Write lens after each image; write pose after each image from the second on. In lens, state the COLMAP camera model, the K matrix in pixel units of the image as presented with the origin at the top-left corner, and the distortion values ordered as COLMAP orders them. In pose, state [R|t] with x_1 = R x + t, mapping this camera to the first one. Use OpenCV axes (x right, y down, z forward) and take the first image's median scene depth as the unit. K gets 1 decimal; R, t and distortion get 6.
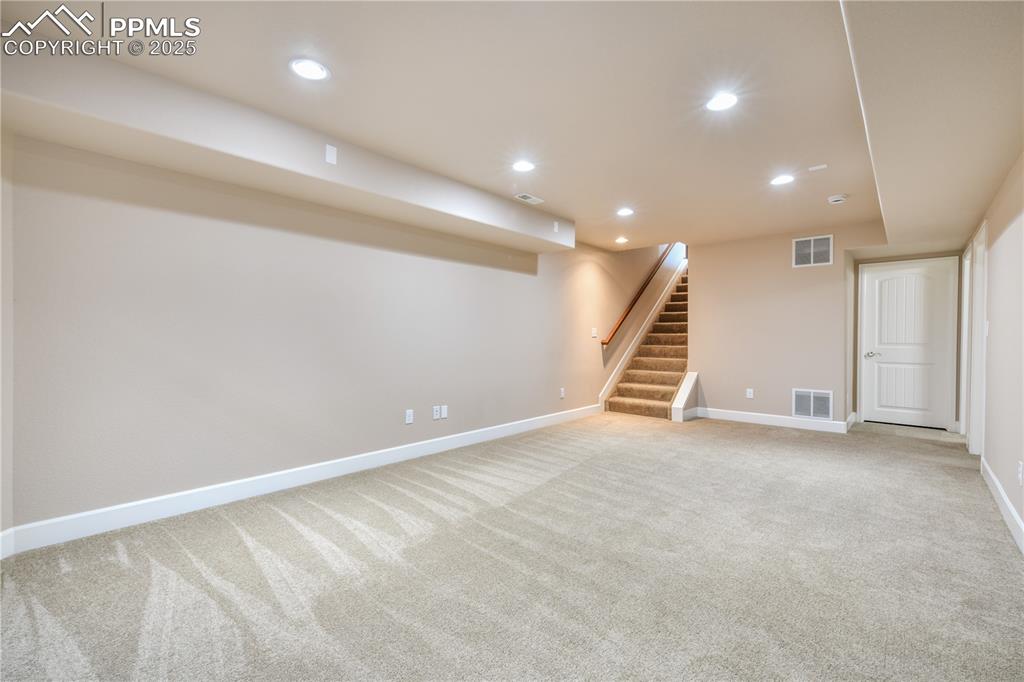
lens RADIAL K [[456.5, 0, 496.8], [0, 456.5, 343.9], [0, 0, 1]] dist [0.001335, -0.000133]
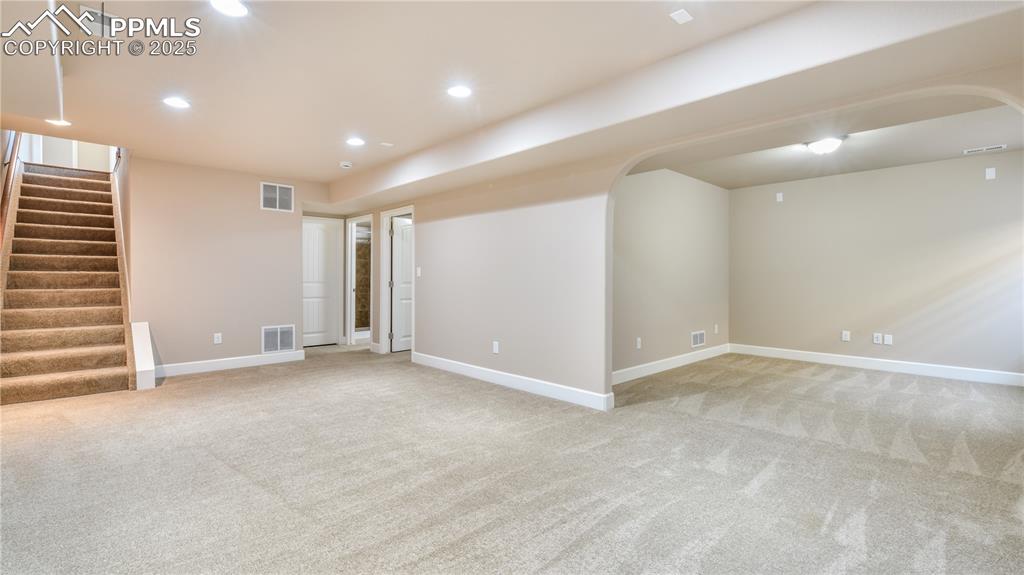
lens RADIAL K [[473.2, 0, 508.4], [0, 473.2, 280.7], [0, 0, 1]] dist [-0.001987, -0.000005]
pose [[0.015959, -0.008044, 0.999840, -0.414806], [0.011837, 0.999899, 0.007856, -0.008220], [-0.999803, 0.011709, 0.016053, 0.434855]]
